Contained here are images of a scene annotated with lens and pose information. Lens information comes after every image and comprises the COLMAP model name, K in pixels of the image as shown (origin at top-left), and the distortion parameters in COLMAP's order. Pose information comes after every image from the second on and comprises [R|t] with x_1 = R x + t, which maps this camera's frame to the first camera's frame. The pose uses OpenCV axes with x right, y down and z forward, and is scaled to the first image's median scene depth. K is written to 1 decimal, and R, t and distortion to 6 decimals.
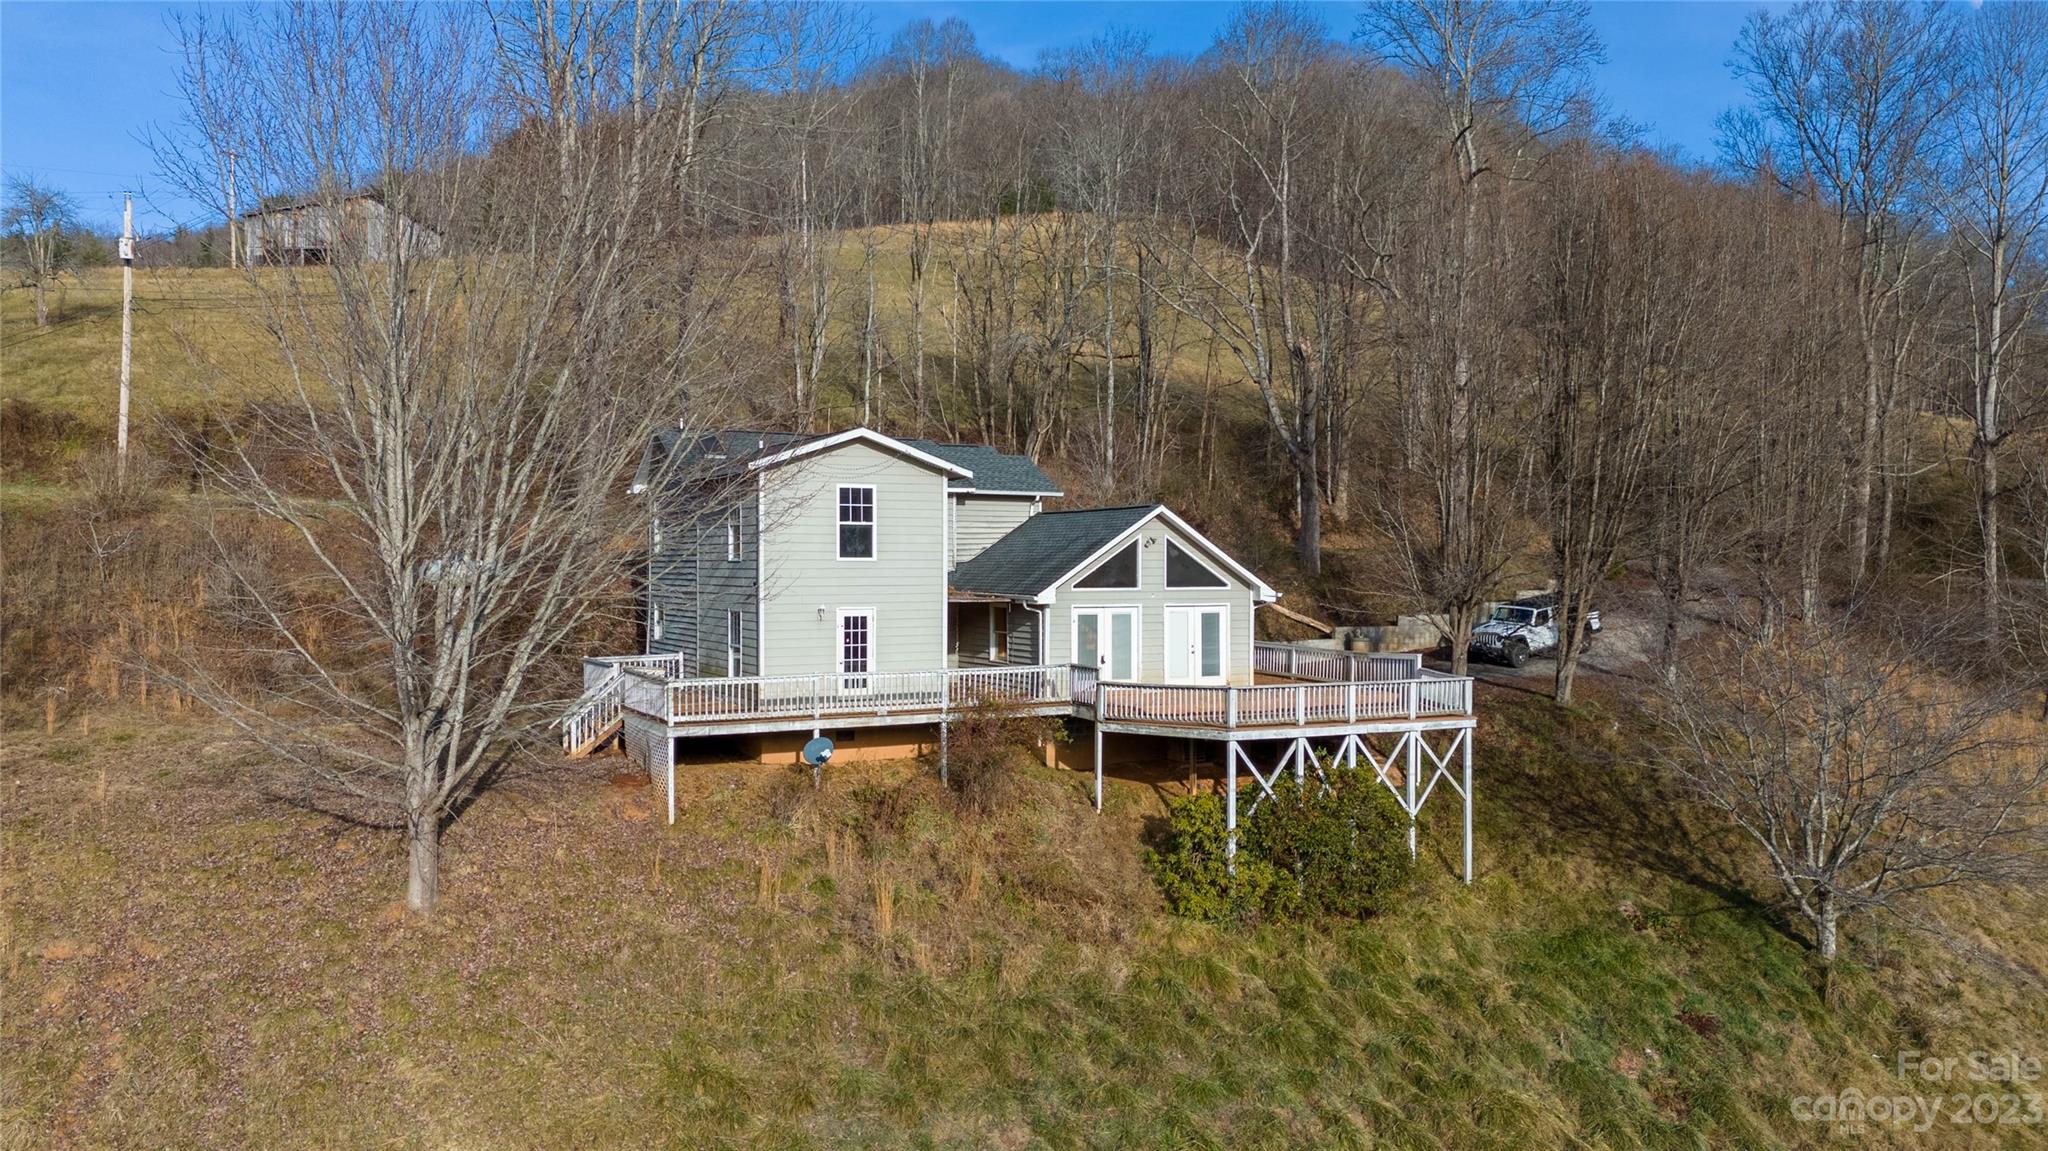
lens RADIAL K [[1512.2, 0, 1023.9], [0, 1512.2, 575.1], [0, 0, 1]] dist [0.052583, -0.002647]
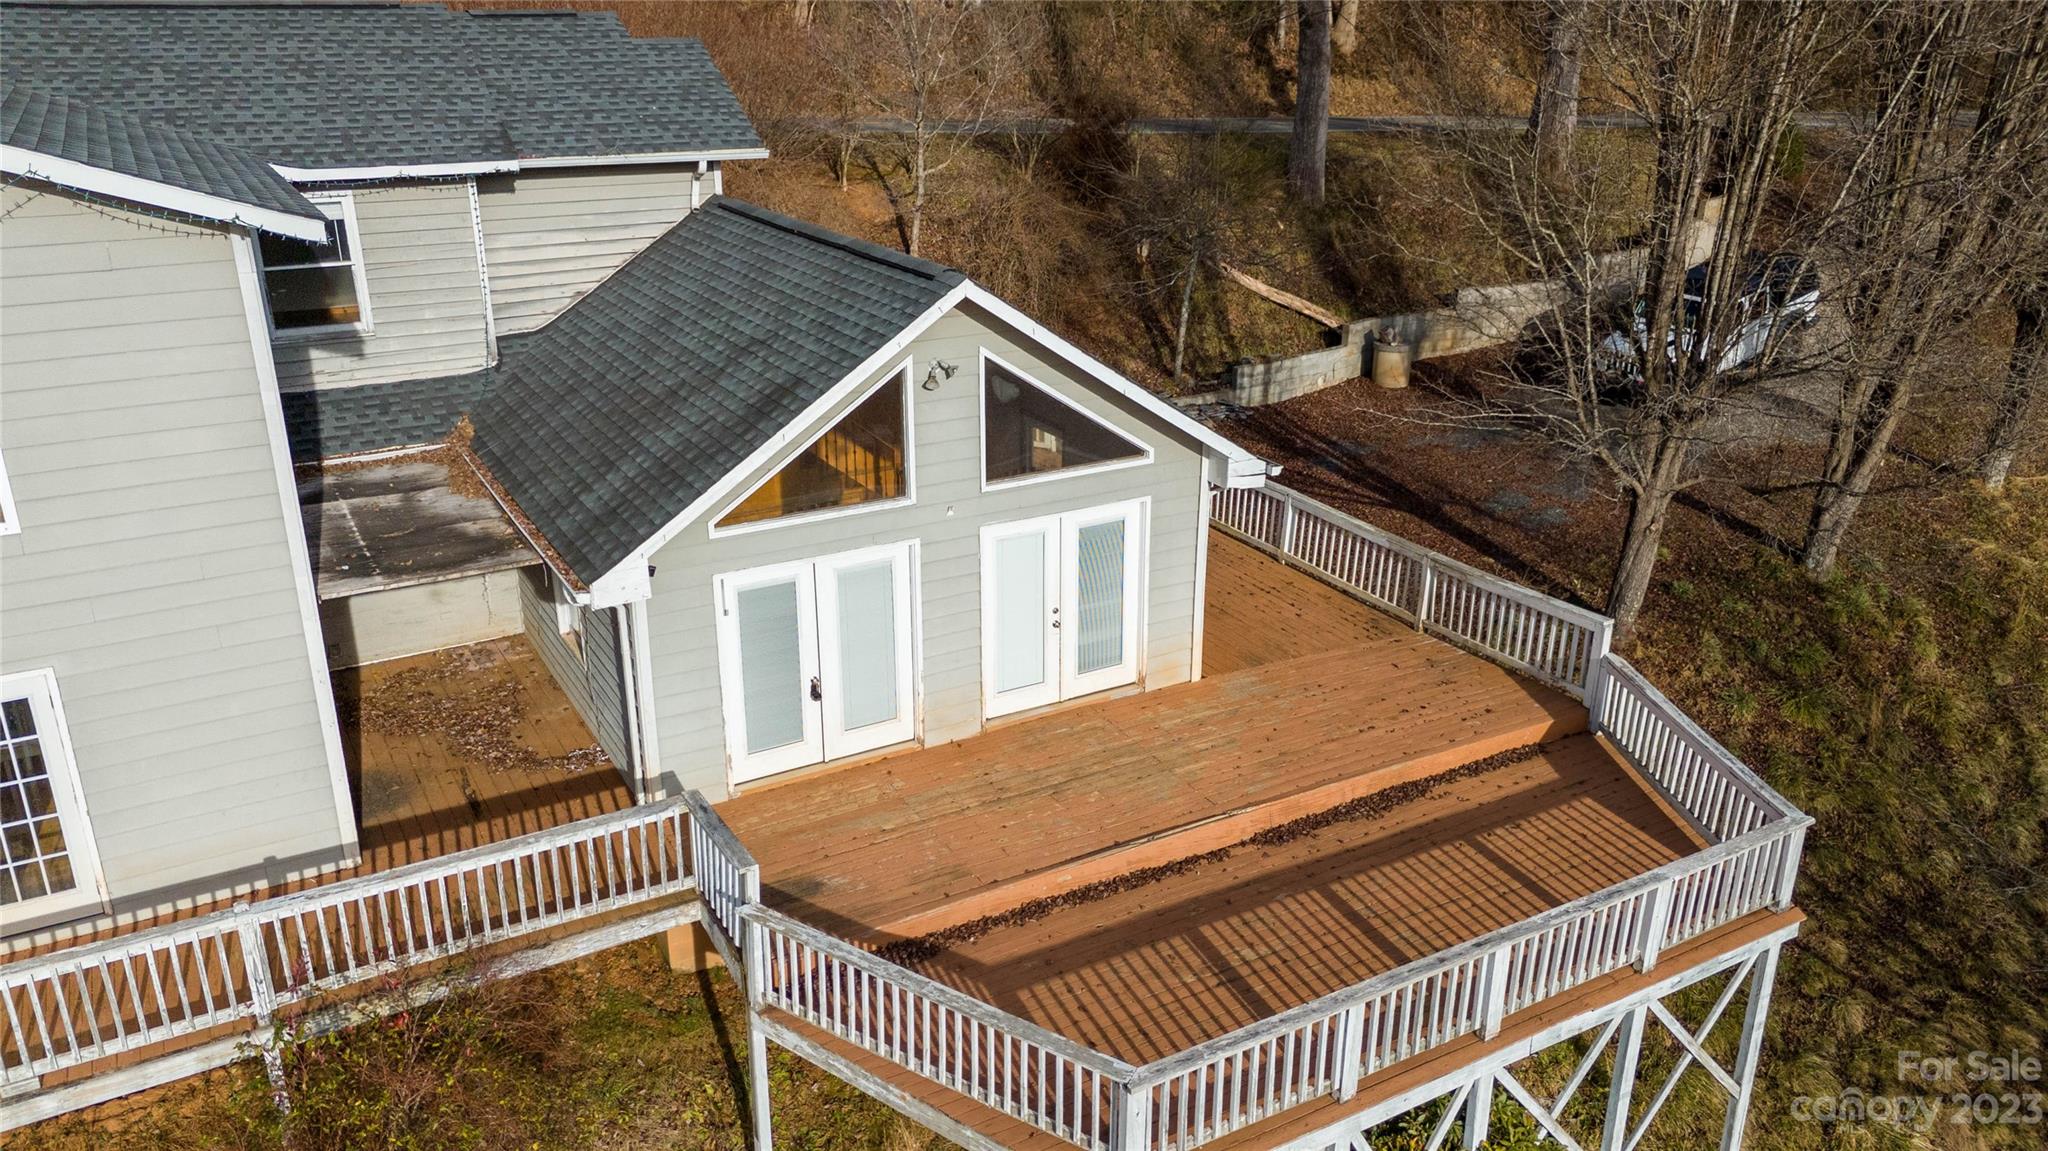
lens RADIAL K [[1512.2, 0, 1028.4], [0, 1512.2, 571.5], [0, 0, 1]] dist [0.052583, -0.002647]
pose [[0.998971, -0.014062, 0.043109, 0.086293], [-0.002028, 0.935891, 0.352284, -0.103243], [-0.045299, -0.352009, 0.934900, 0.621273]]
